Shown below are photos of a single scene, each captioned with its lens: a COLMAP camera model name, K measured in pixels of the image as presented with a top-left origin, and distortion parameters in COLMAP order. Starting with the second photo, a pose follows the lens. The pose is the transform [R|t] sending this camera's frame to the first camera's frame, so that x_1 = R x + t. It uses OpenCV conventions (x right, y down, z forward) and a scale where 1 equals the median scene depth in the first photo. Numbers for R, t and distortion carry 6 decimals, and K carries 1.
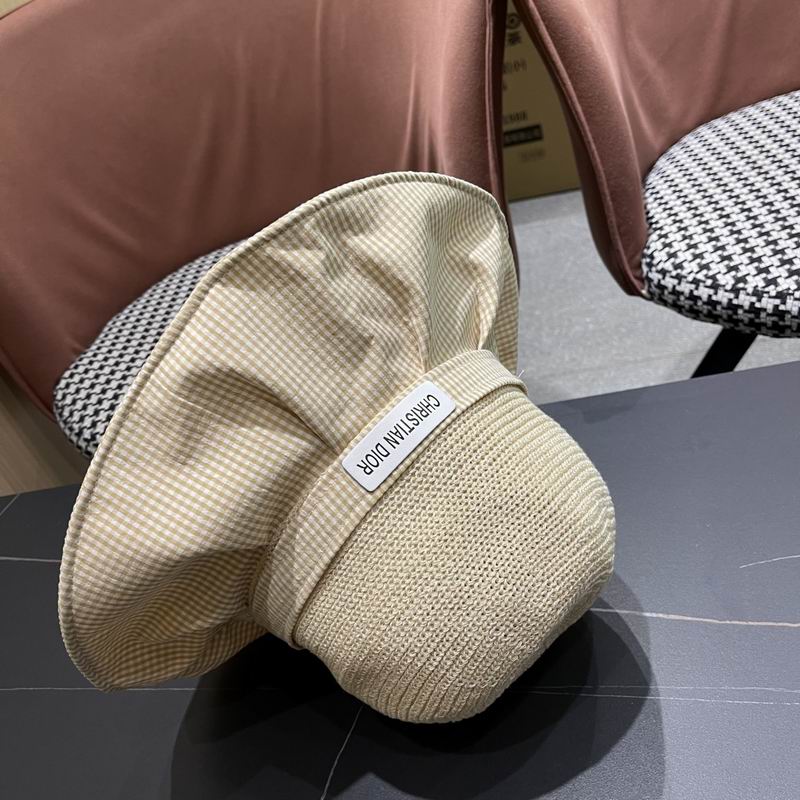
lens RADIAL K [[819.3, 0, 398.8], [0, 819.3, 406.3], [0, 0, 1]] dist [-0.002627, 0.040383]
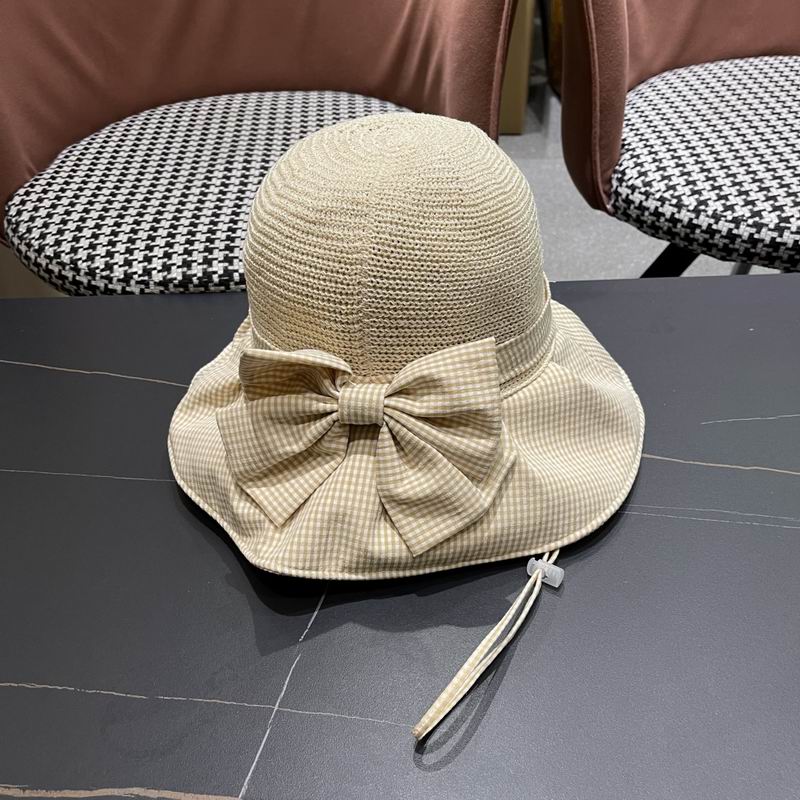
lens RADIAL K [[815.7, 0, 404.8], [0, 815.7, 410.5], [0, 0, 1]] dist [0.007620, 0.023236]
pose [[0.973141, 0.131833, 0.188726, -0.138461], [-0.143839, 0.988268, 0.051341, 0.116431], [-0.179744, -0.077108, 0.980687, -0.037020]]
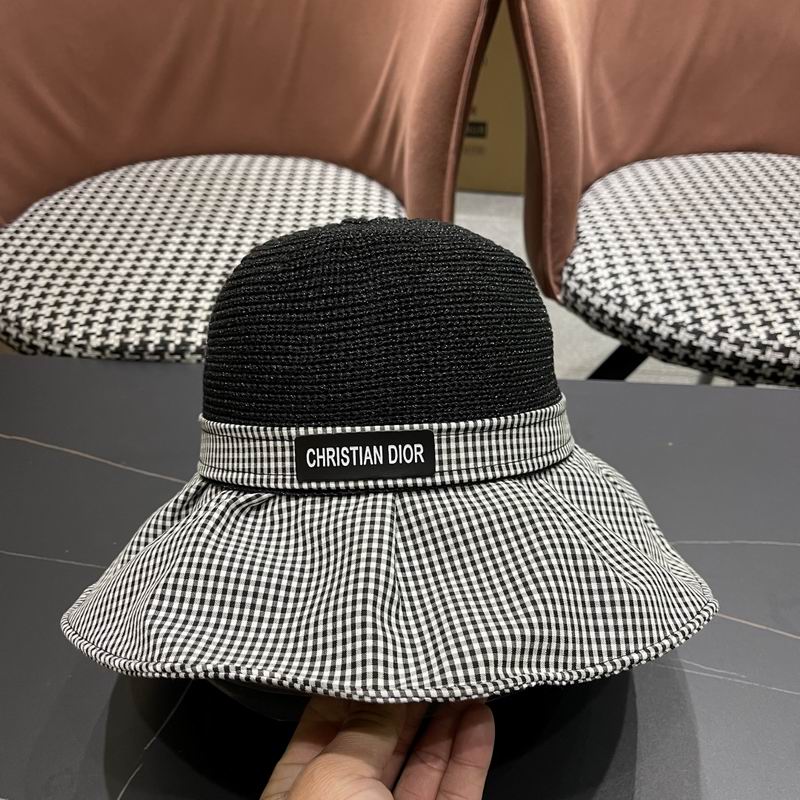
lens RADIAL K [[819.3, 0, 398.8], [0, 819.3, 406.3], [0, 0, 1]] dist [-0.002627, 0.040383]
pose [[0.965412, 0.211397, 0.152611, -0.043807], [-0.215671, 0.976395, 0.011825, 0.036707], [-0.146509, -0.044330, 0.988216, -0.052012]]
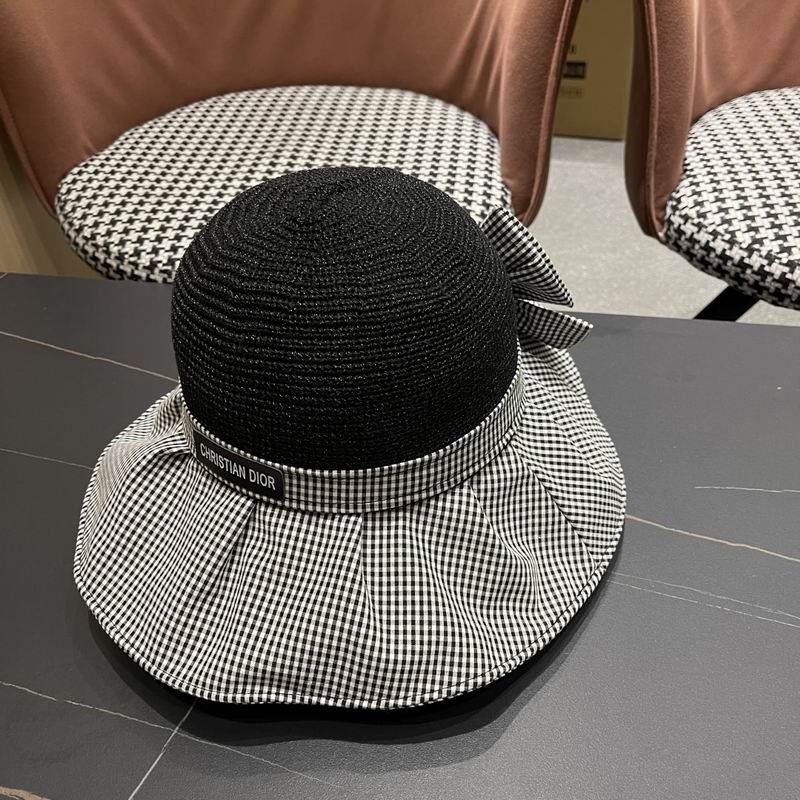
lens RADIAL K [[819.3, 0, 398.8], [0, 819.3, 406.3], [0, 0, 1]] dist [-0.002627, 0.040383]
pose [[0.968024, 0.241131, 0.069180, -0.037128], [-0.246492, 0.965520, 0.083740, 0.064979], [-0.046603, -0.098114, 0.994083, -0.020985]]
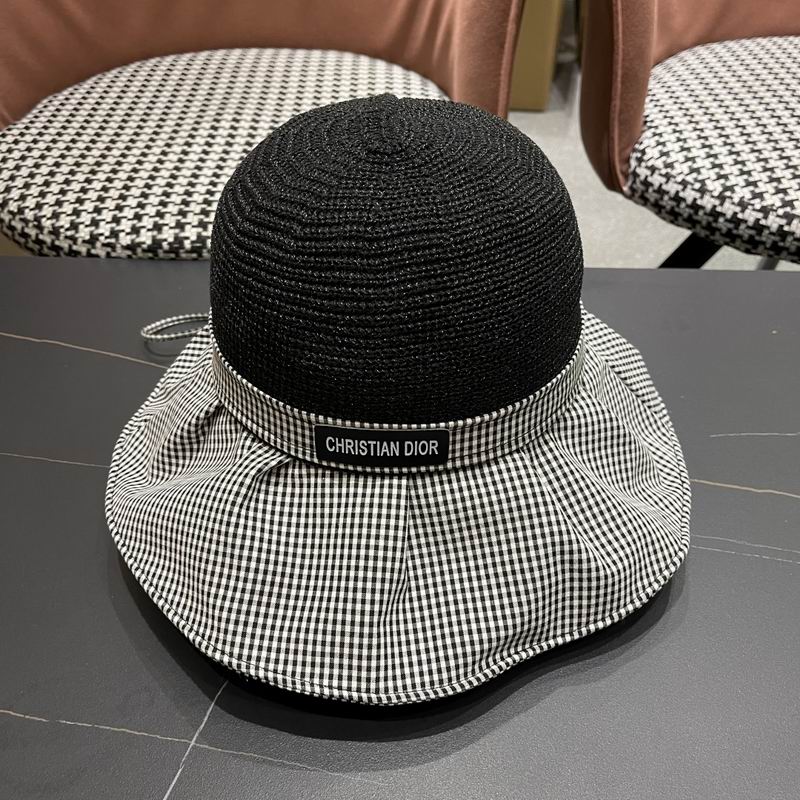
lens RADIAL K [[819.3, 0, 398.8], [0, 819.3, 406.3], [0, 0, 1]] dist [-0.002627, 0.040383]
pose [[0.968450, 0.181800, 0.170450, -0.092532], [-0.196508, 0.977730, 0.073674, 0.104588], [-0.153260, -0.104844, 0.982608, 0.037276]]
